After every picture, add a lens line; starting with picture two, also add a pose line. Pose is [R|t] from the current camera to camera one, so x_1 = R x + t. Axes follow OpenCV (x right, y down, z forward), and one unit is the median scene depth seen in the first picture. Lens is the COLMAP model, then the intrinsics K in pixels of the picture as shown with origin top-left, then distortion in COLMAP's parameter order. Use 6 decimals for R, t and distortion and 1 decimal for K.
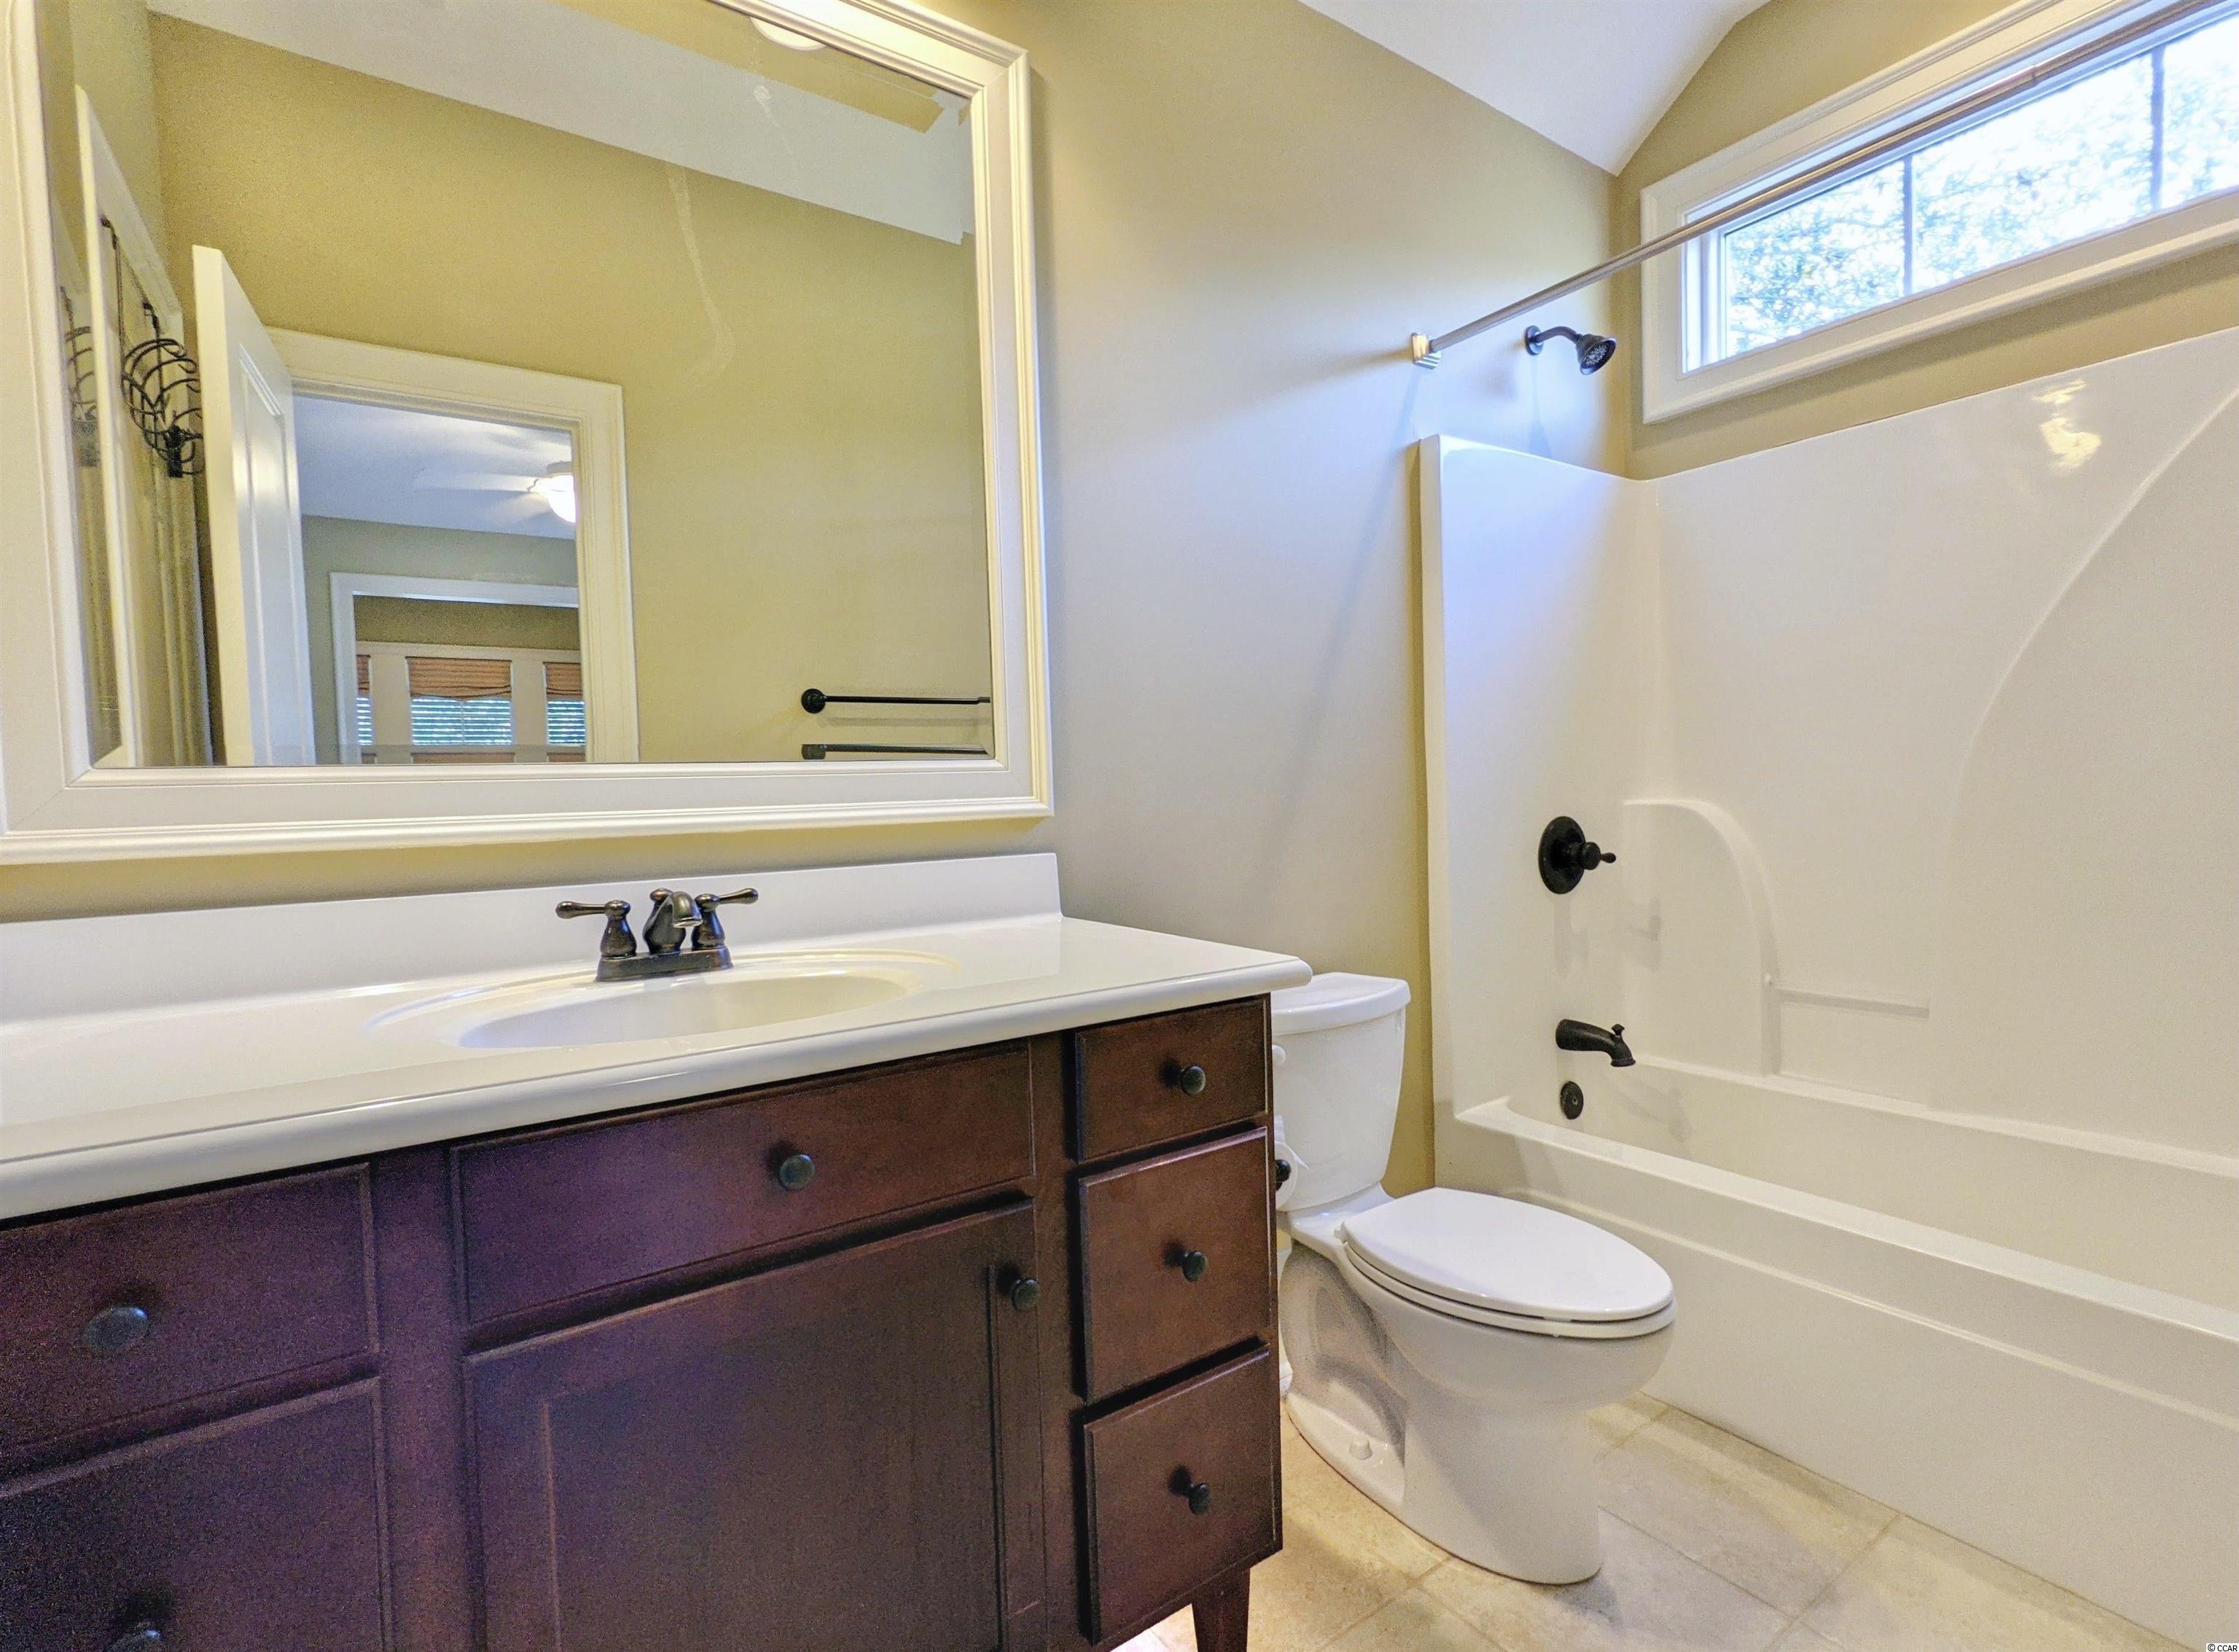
lens RADIAL K [[1061.5, 0, 1120.9], [0, 1061.5, 831.0], [0, 0, 1]] dist [0.010643, -0.001241]
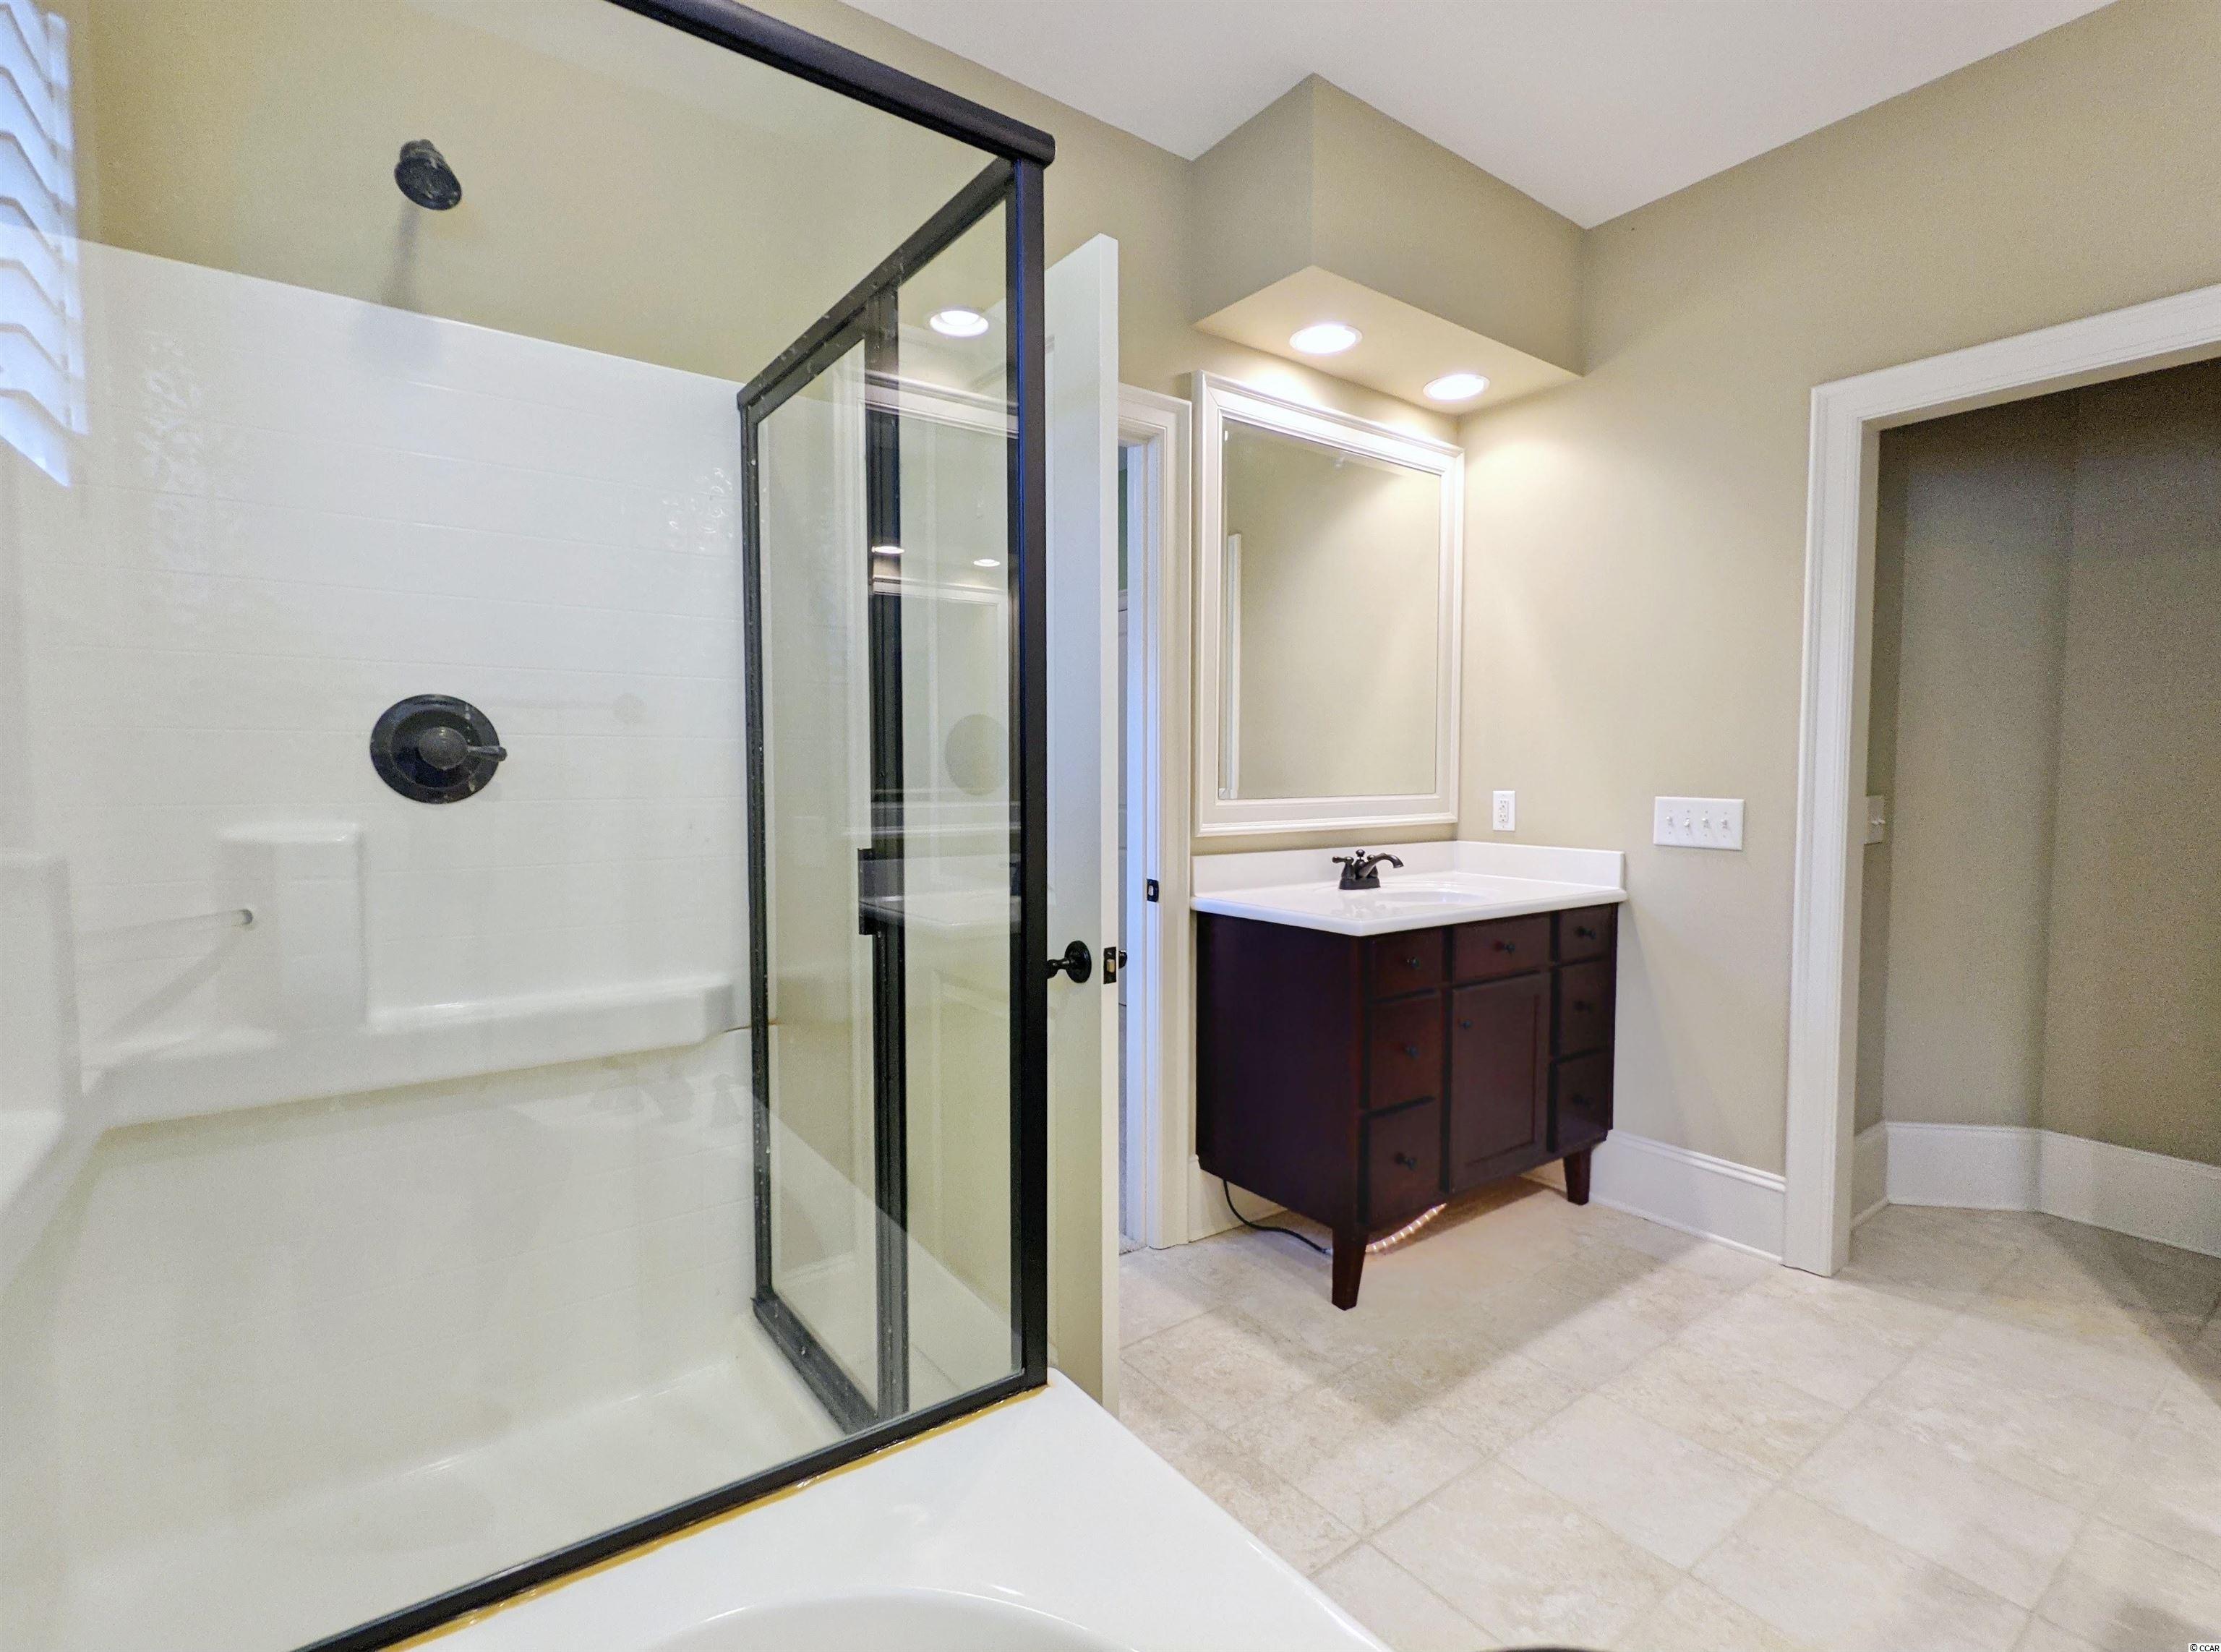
lens RADIAL K [[1053.8, 0, 1109.1], [0, 1053.8, 826.2], [0, 0, 1]] dist [0.003294, 0.000053]
pose [[0.999222, 0.028578, 0.027192, -1.076790], [-0.028871, 0.999529, 0.010440, -0.011752], [-0.026880, -0.011217, 0.999576, -1.356169]]
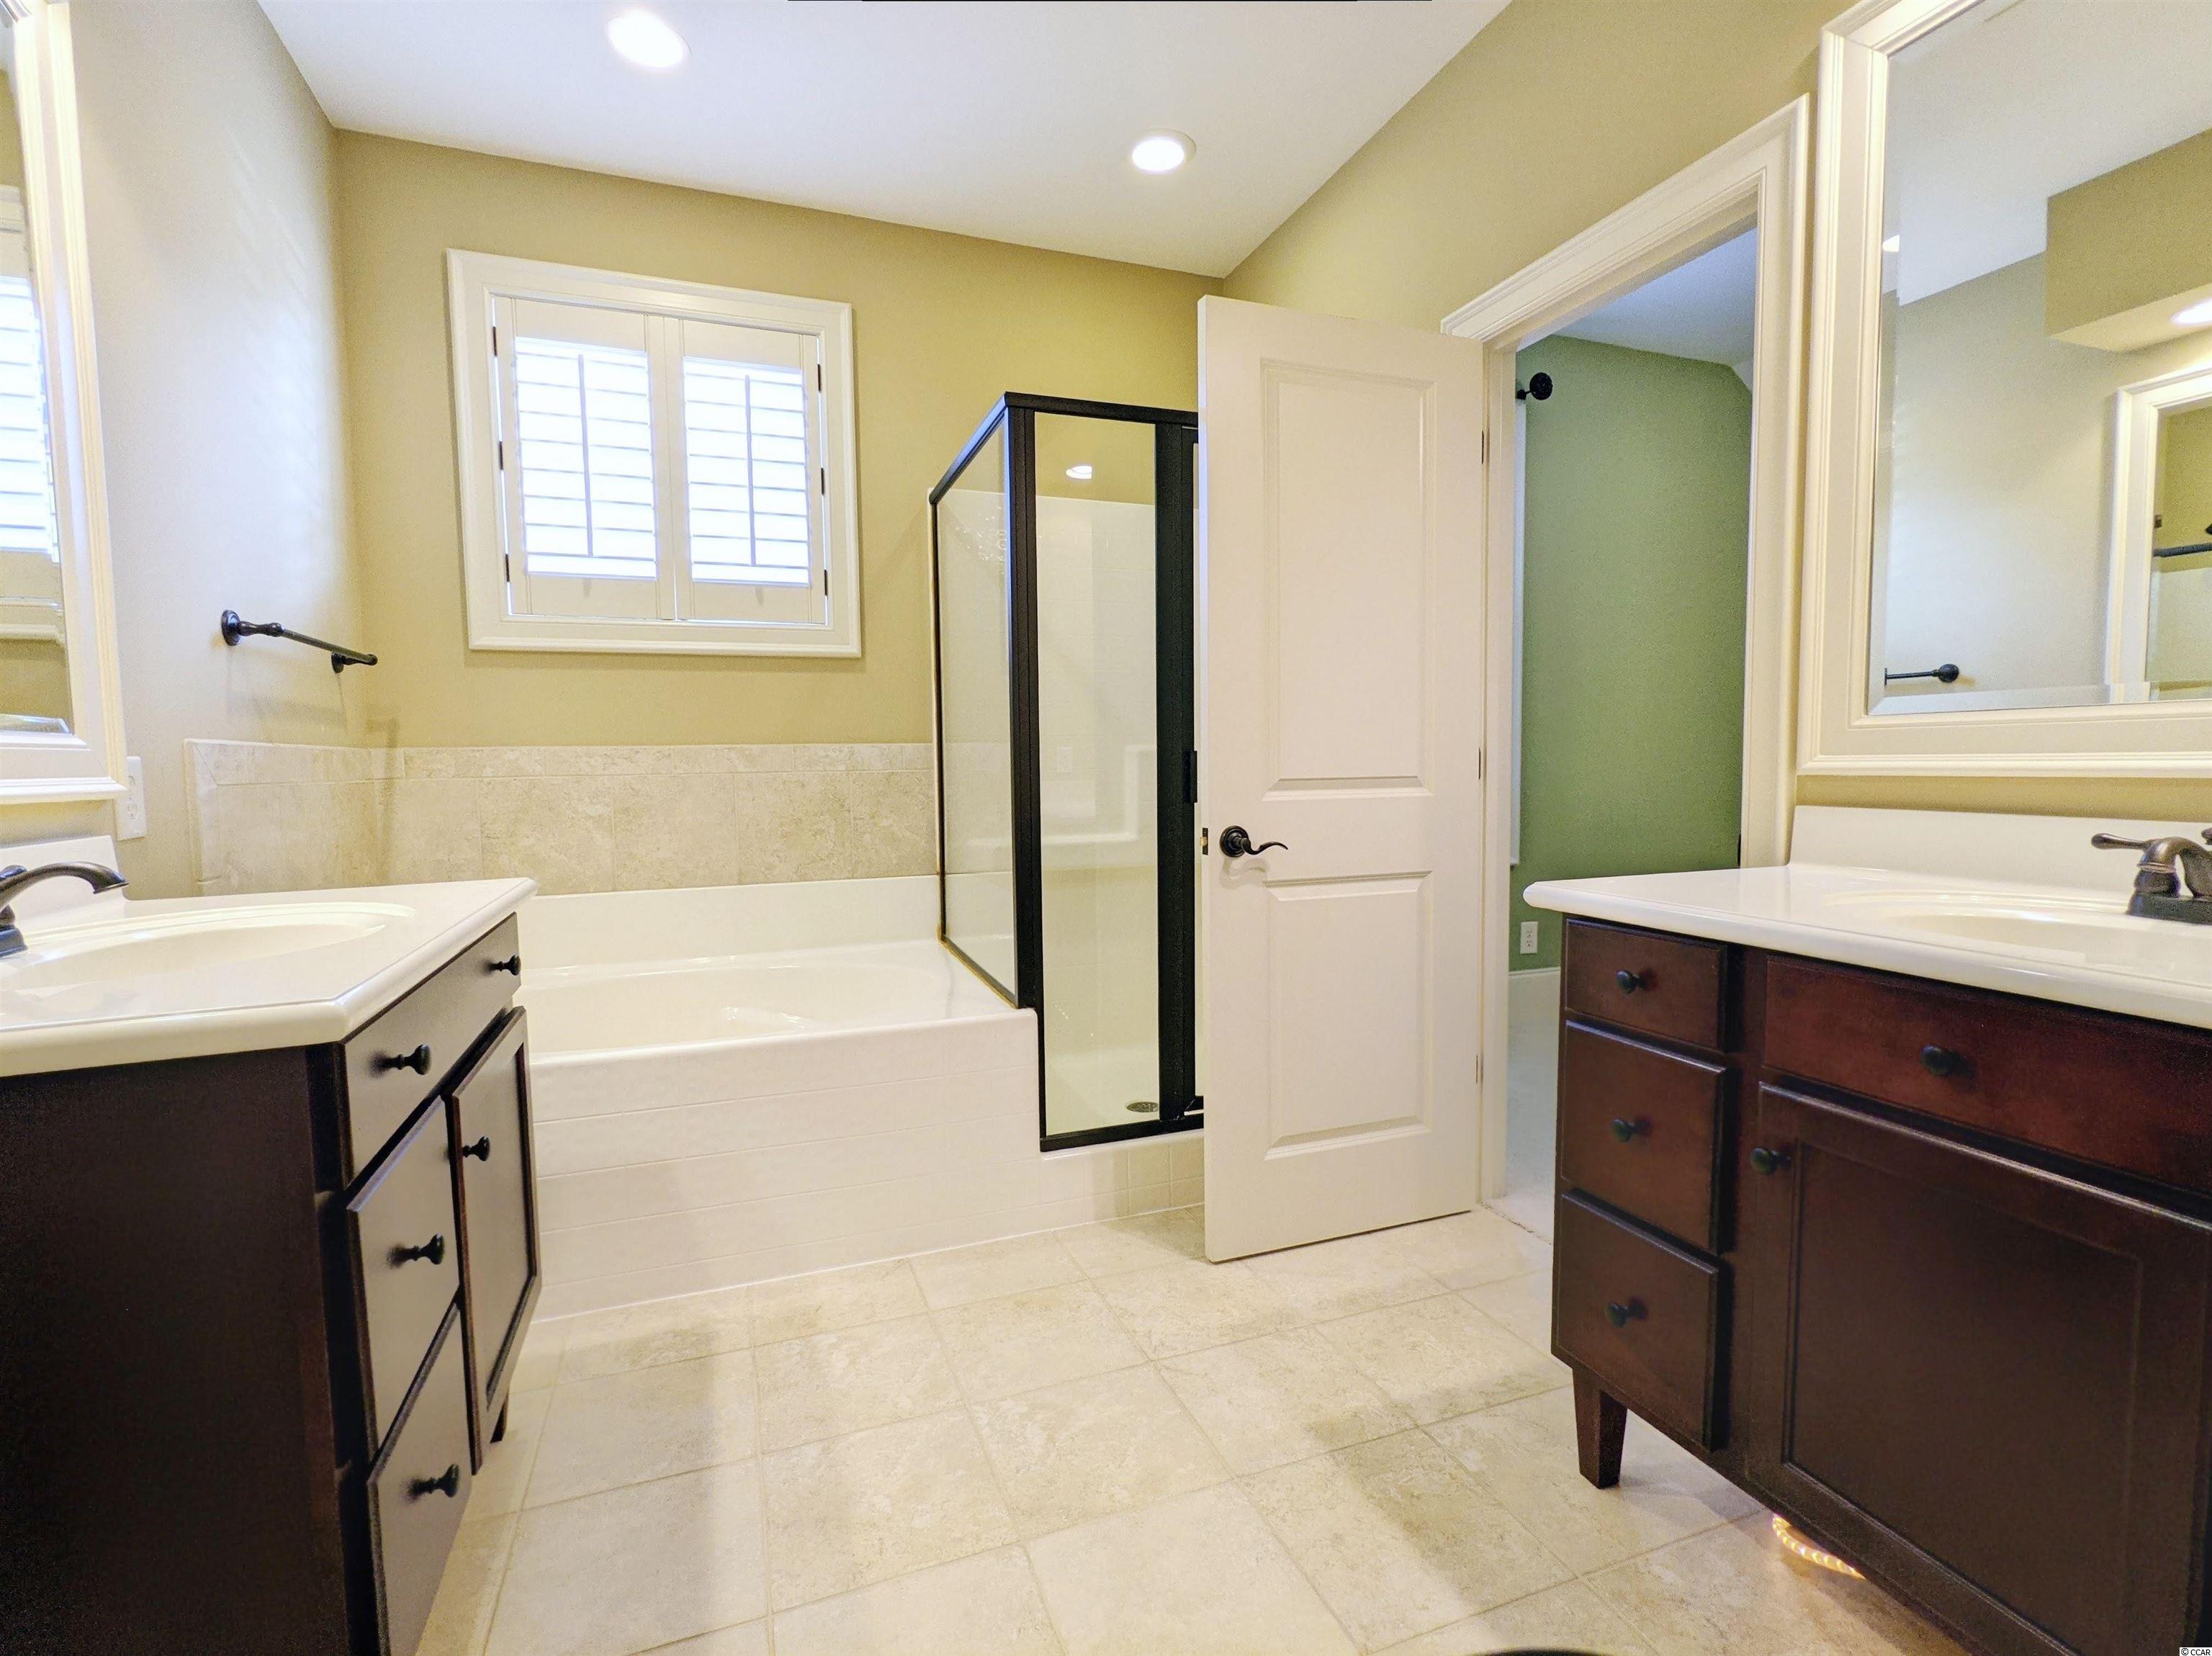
lens RADIAL K [[1049.5, 0, 1108.4], [0, 1049.5, 828.2], [0, 0, 1]] dist [0.003294, 0.000053]
pose [[-0.246313, 0.101957, -0.963813, 0.750120], [-0.018211, 0.993789, 0.109782, -0.038236], [0.969019, 0.044593, -0.242927, 0.274125]]
